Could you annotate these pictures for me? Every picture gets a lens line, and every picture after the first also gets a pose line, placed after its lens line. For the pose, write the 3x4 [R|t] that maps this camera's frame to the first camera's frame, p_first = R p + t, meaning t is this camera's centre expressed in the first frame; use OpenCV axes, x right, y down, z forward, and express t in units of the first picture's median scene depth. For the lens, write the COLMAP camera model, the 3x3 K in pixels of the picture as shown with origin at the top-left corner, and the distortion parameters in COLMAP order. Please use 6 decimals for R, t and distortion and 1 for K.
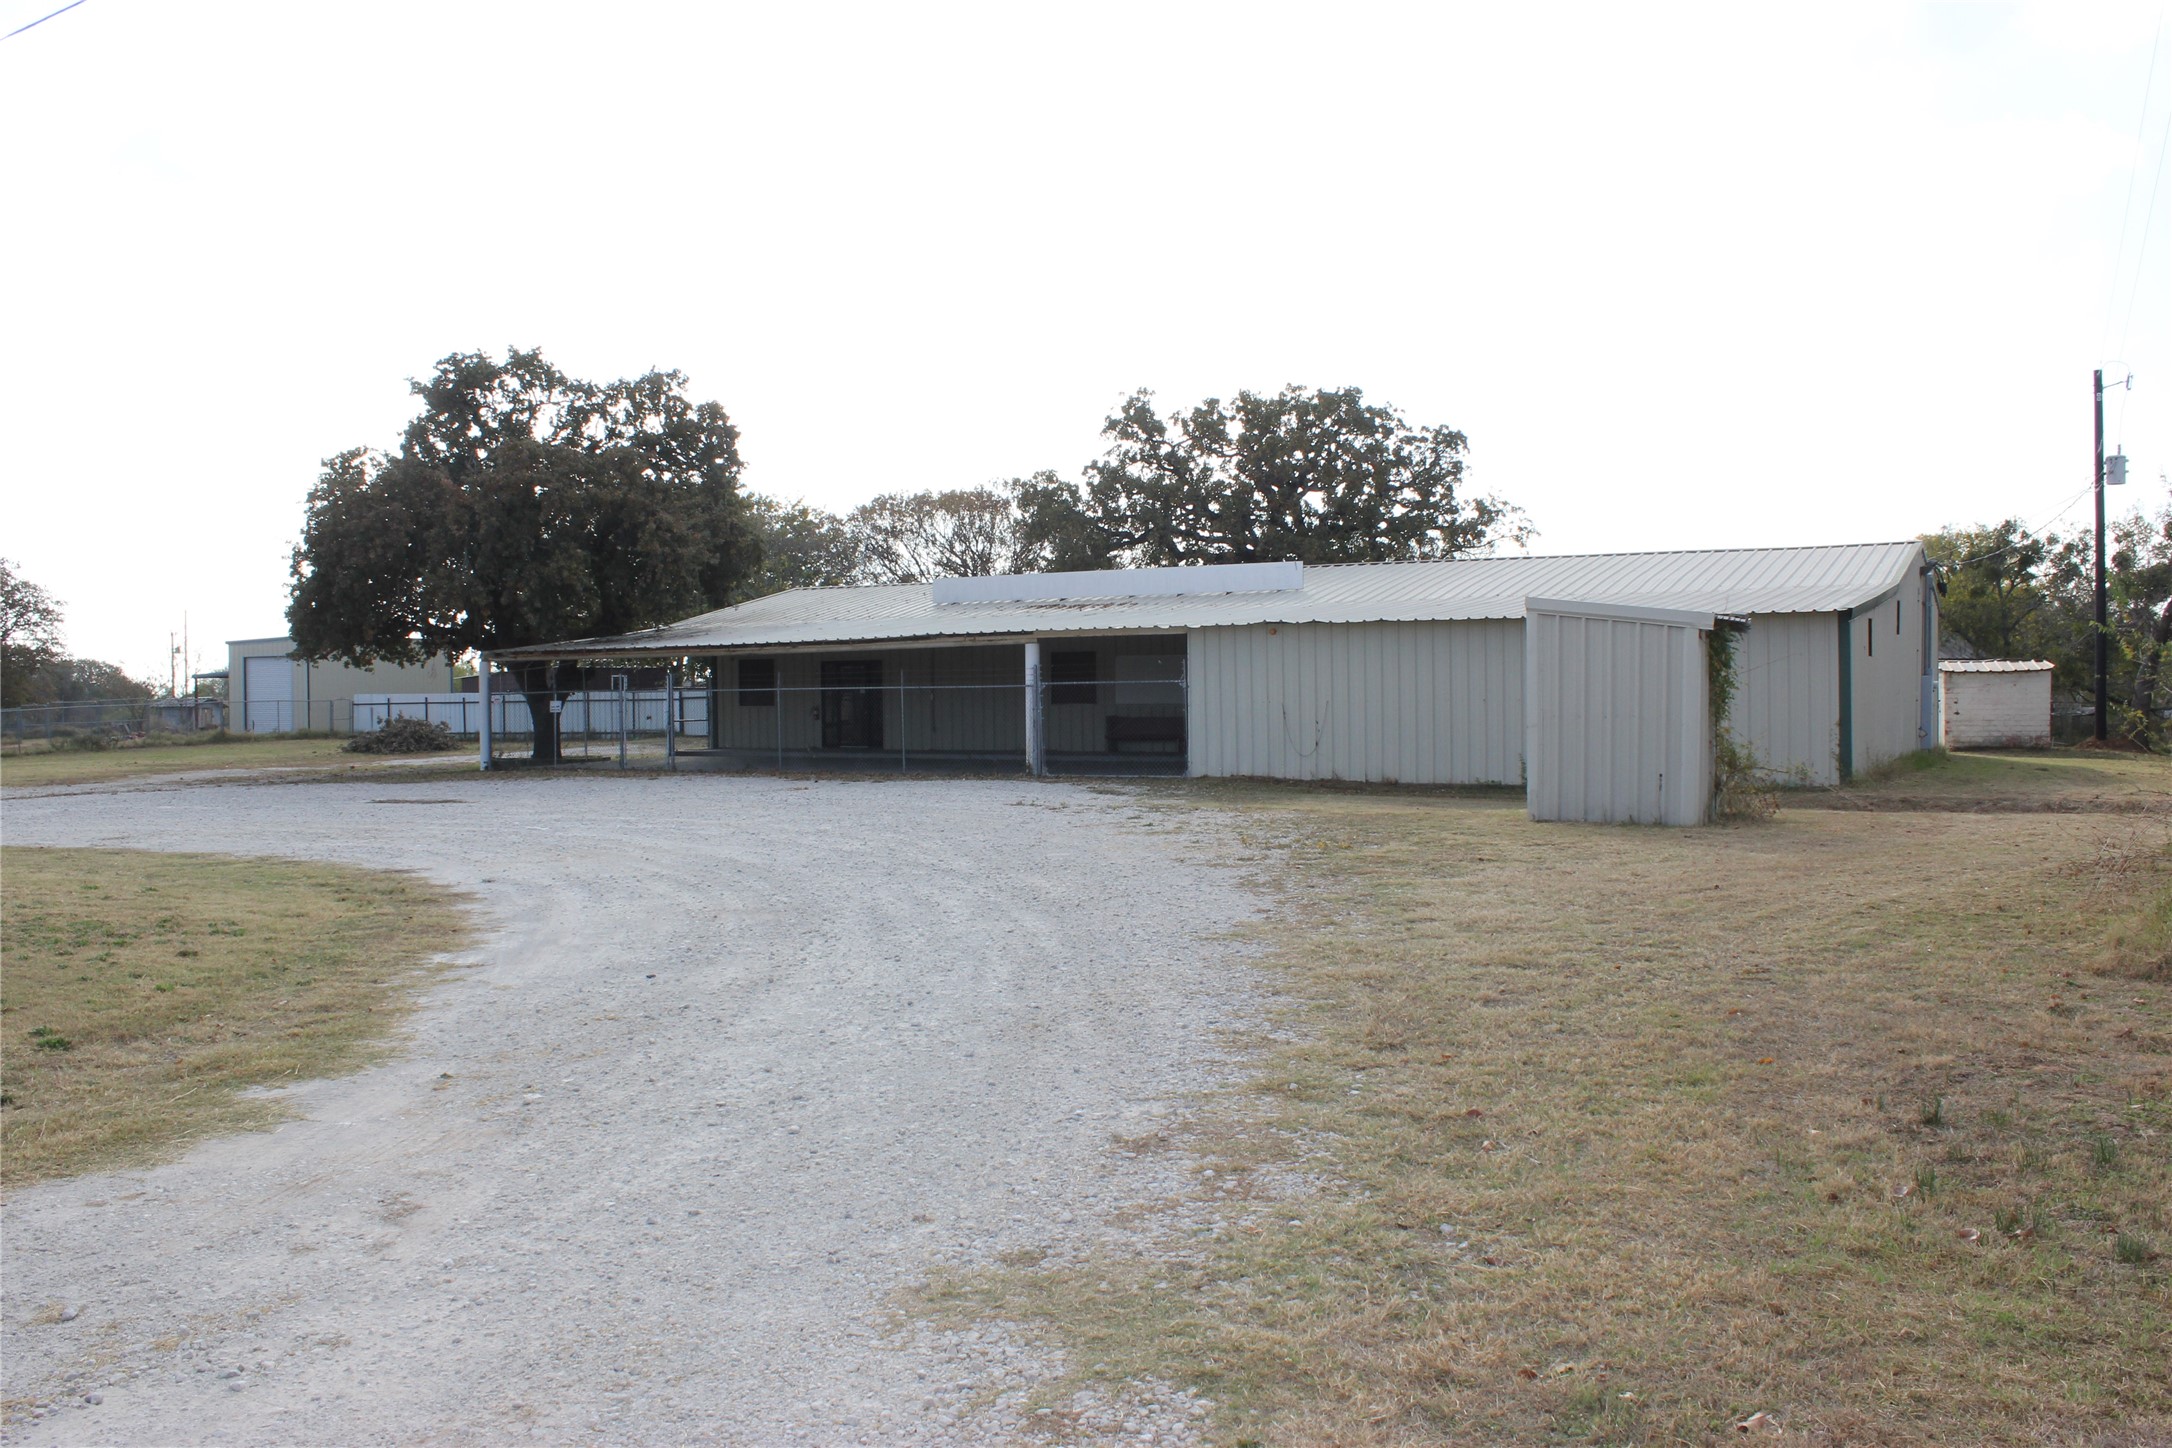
lens RADIAL K [[1817.6, 0, 1085.5], [0, 1817.6, 706.3], [0, 0, 1]] dist [-0.163902, 0.147221]
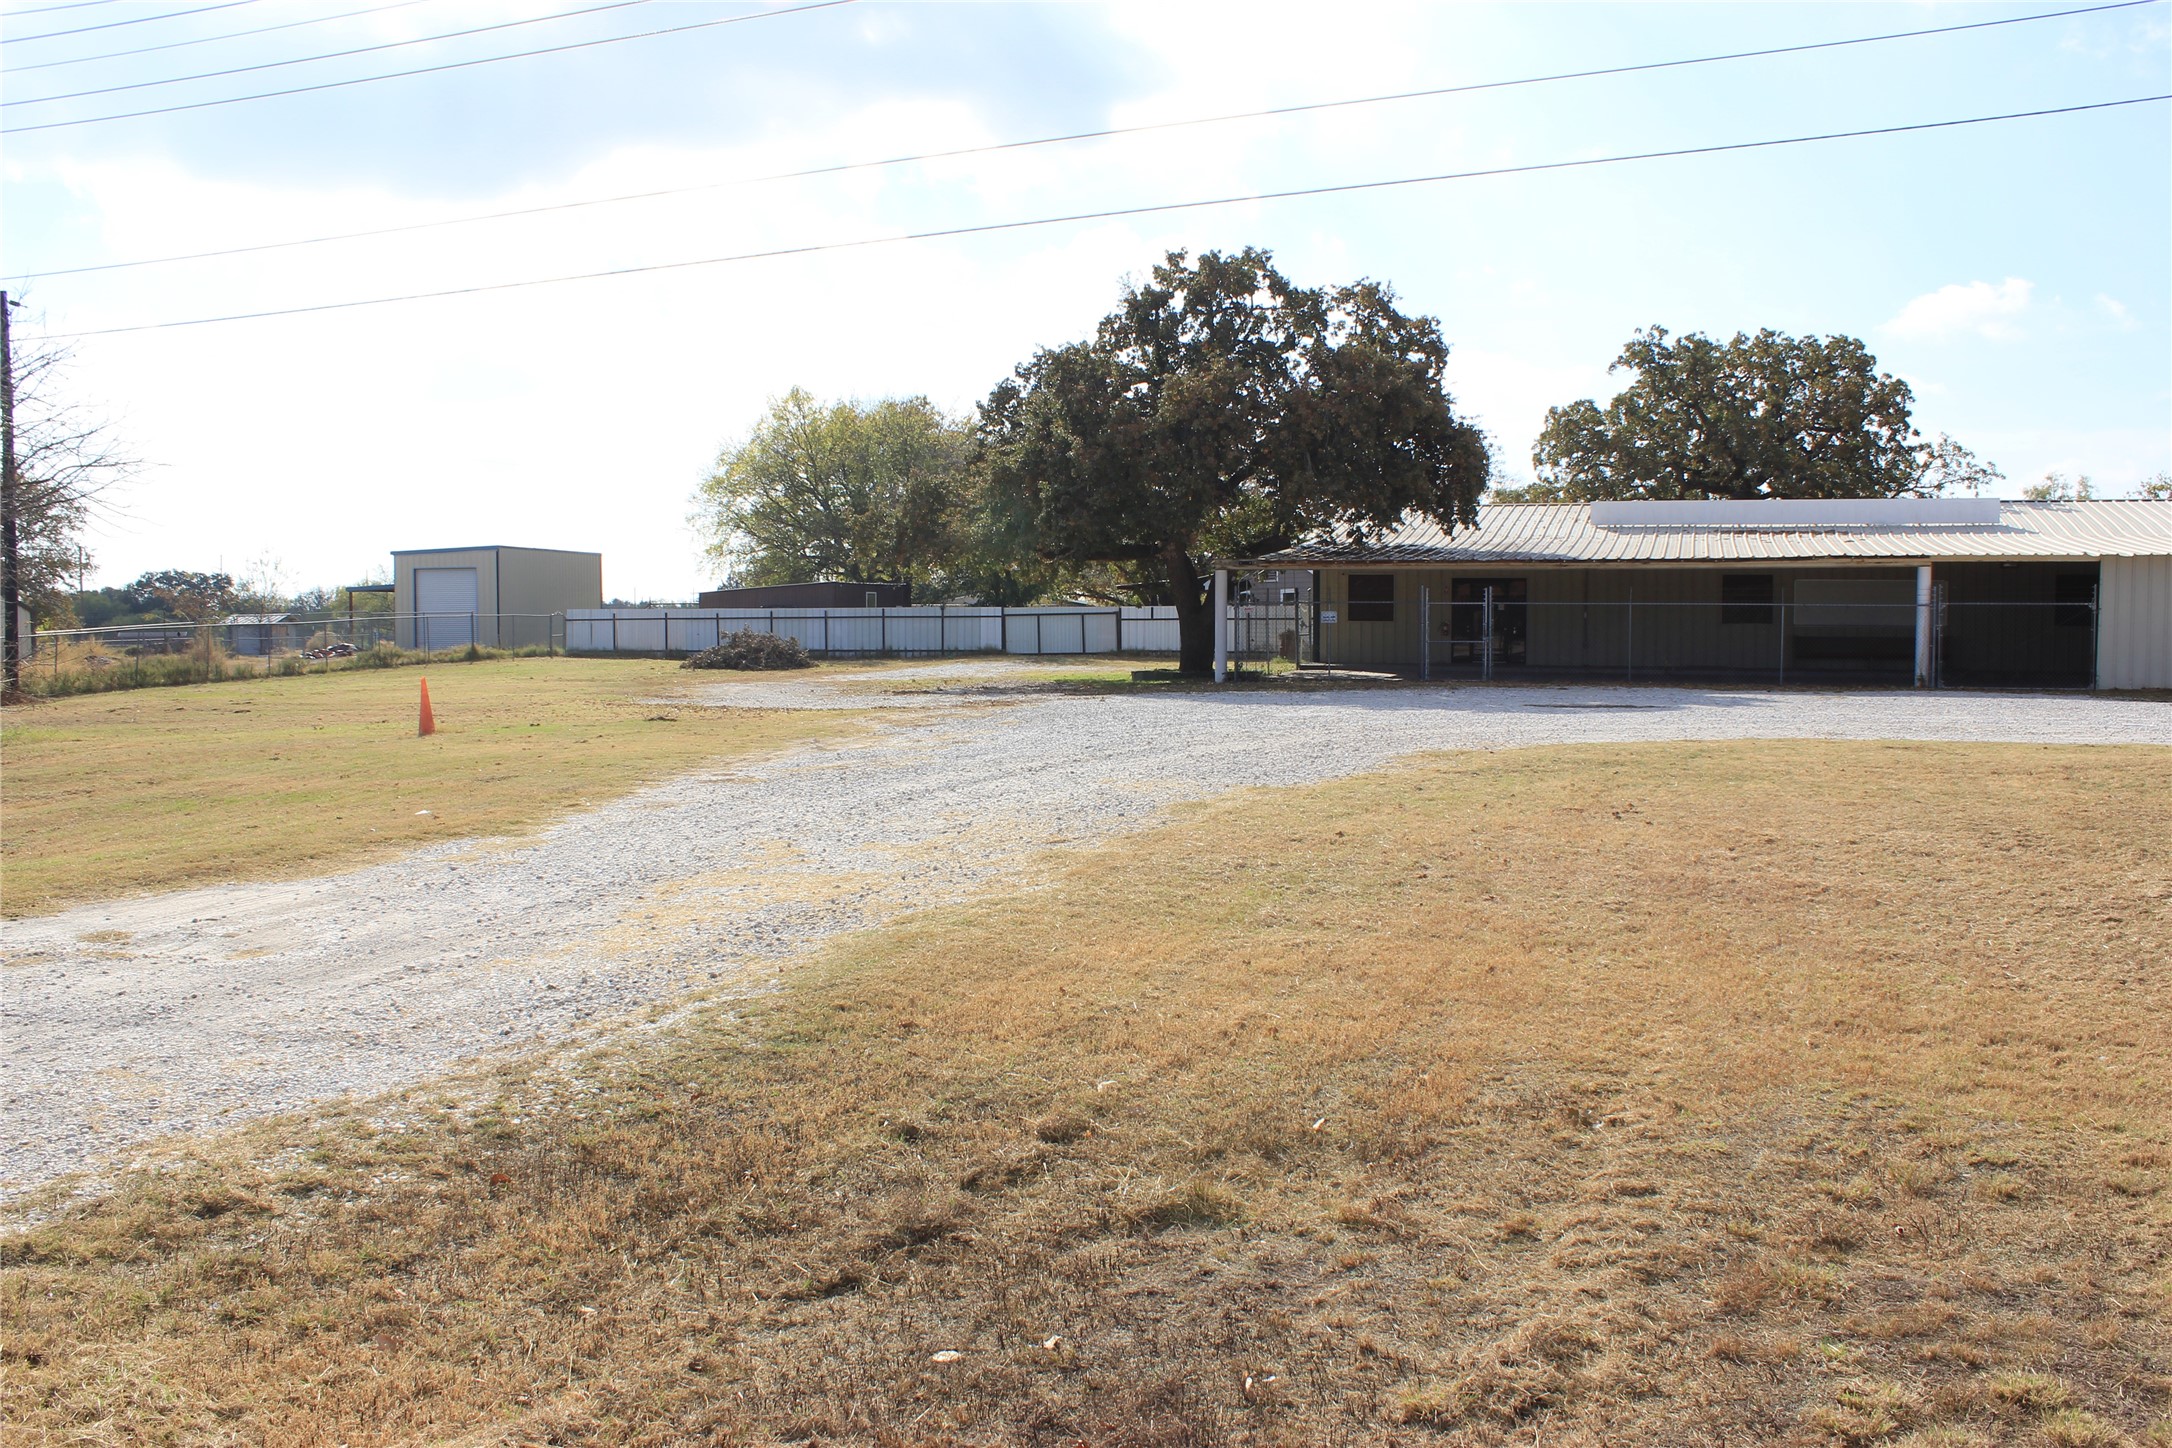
lens RADIAL K [[1817.6, 0, 1085.5], [0, 1817.6, 706.3], [0, 0, 1]] dist [-0.163902, 0.147221]
pose [[0.982867, 0.003881, 0.184273, -0.556796], [-0.010654, 0.999303, 0.035780, 0.013190], [-0.184006, -0.037131, 0.982224, 0.043310]]
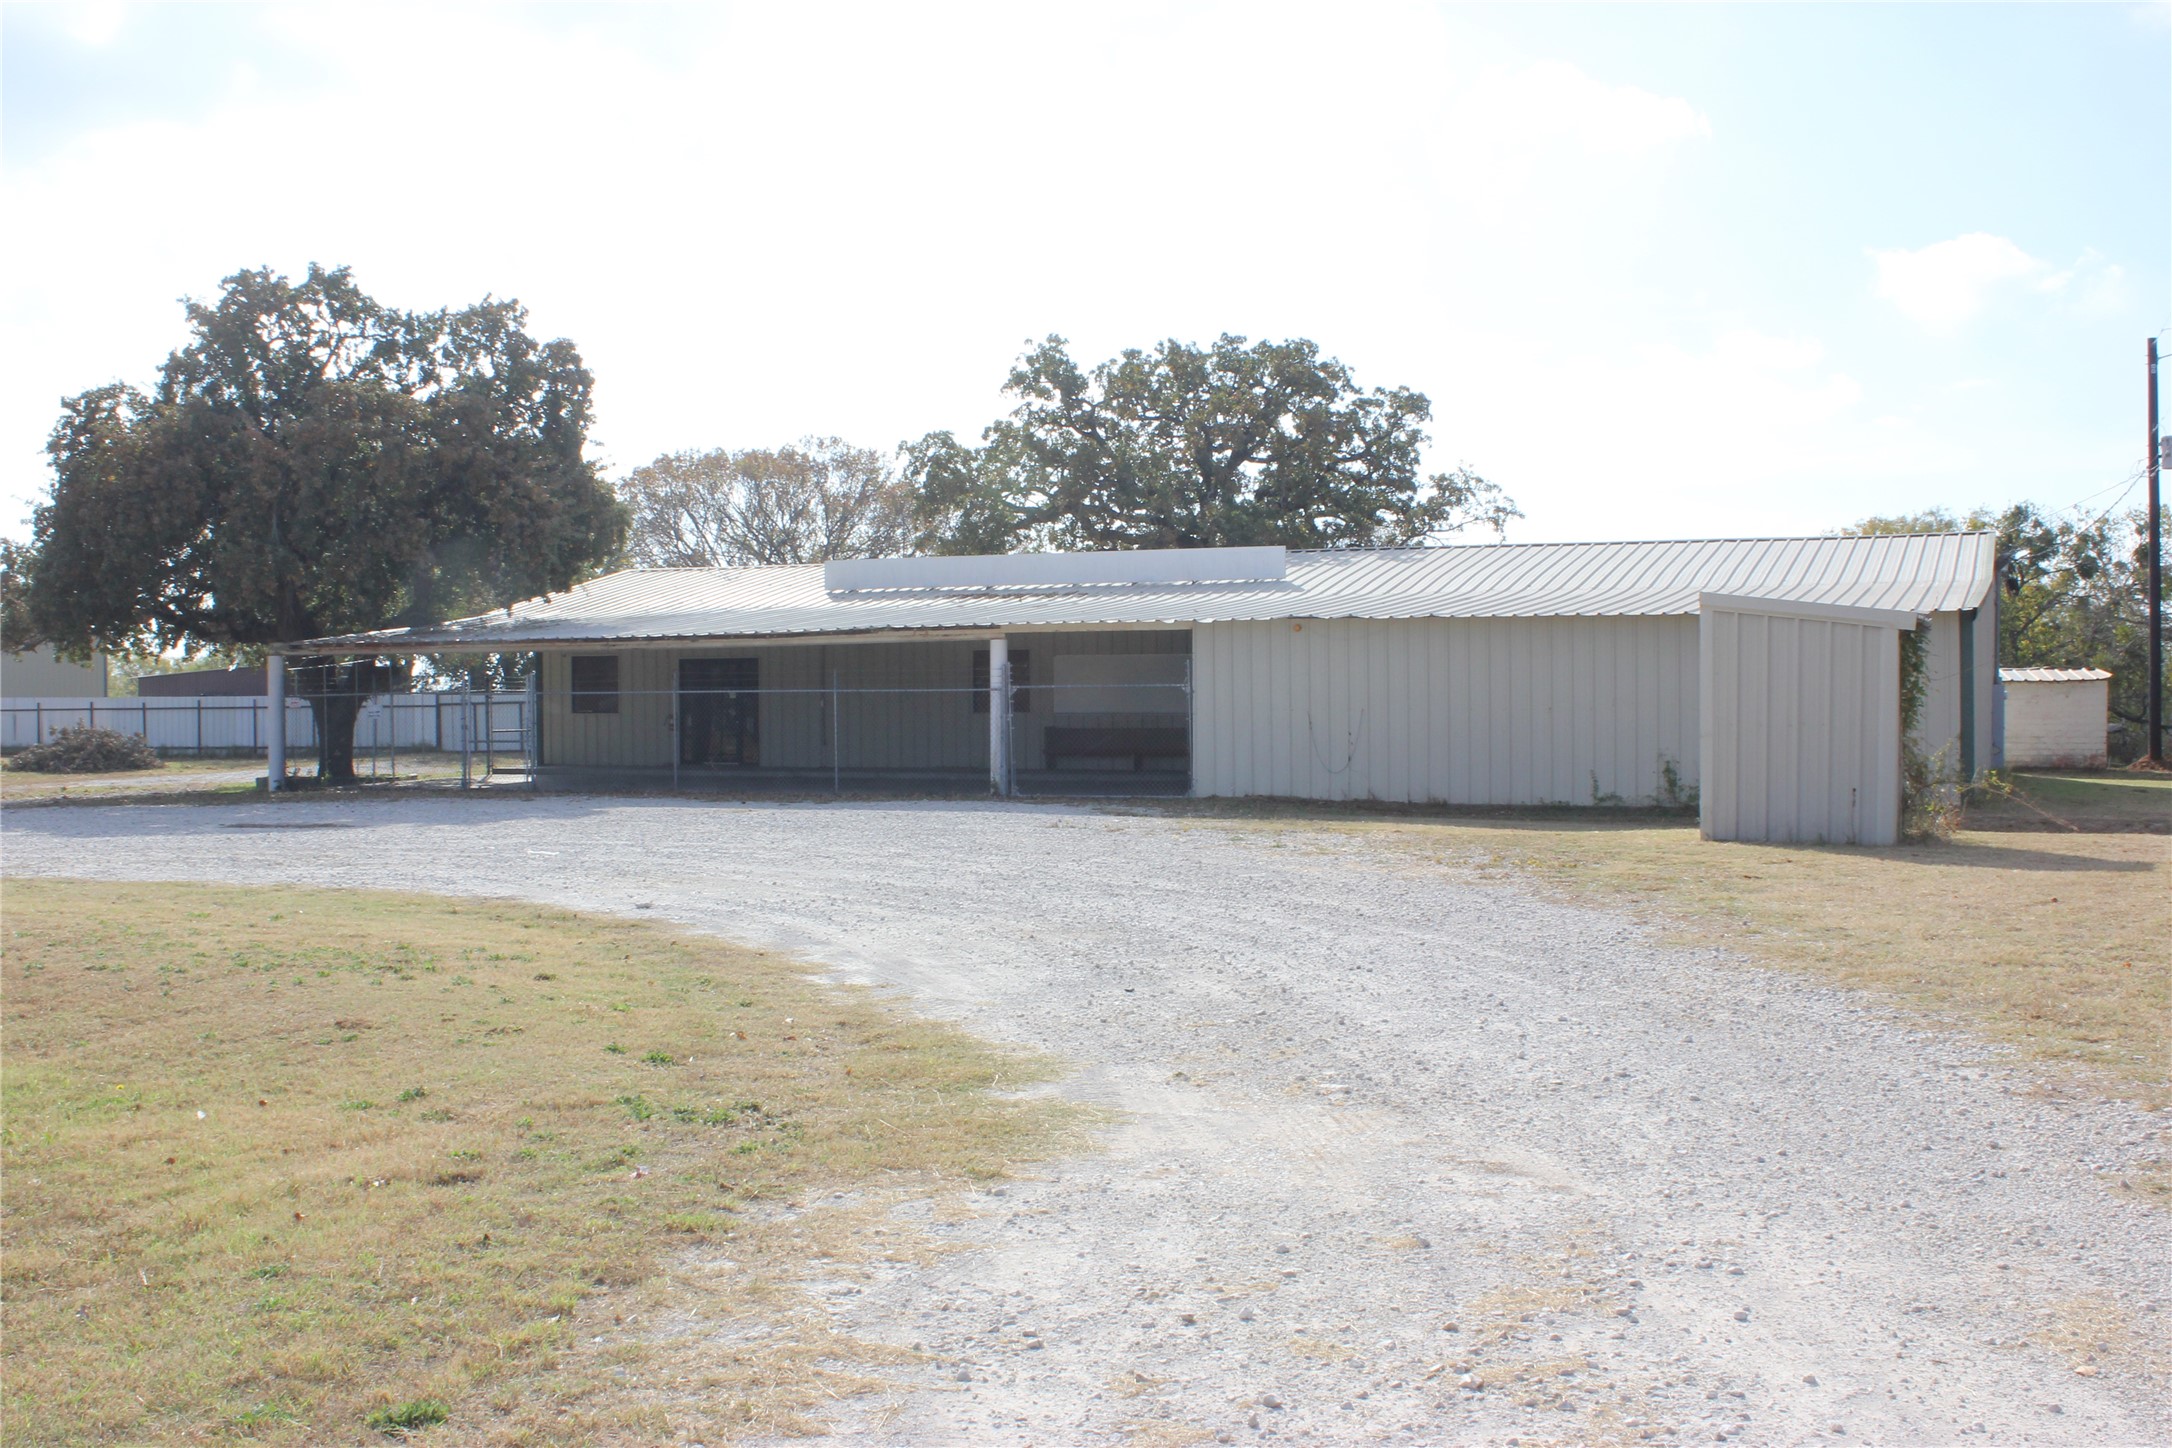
lens RADIAL K [[2246.8, 0, 1086.0], [0, 2246.8, 724.0], [0, 0, 1]] dist [-0.125505, 0.167405]
pose [[0.992435, 0.004410, 0.122691, -0.091206], [-0.004574, 0.999989, 0.001053, 0.002636], [-0.122685, -0.001606, 0.992444, -0.031658]]
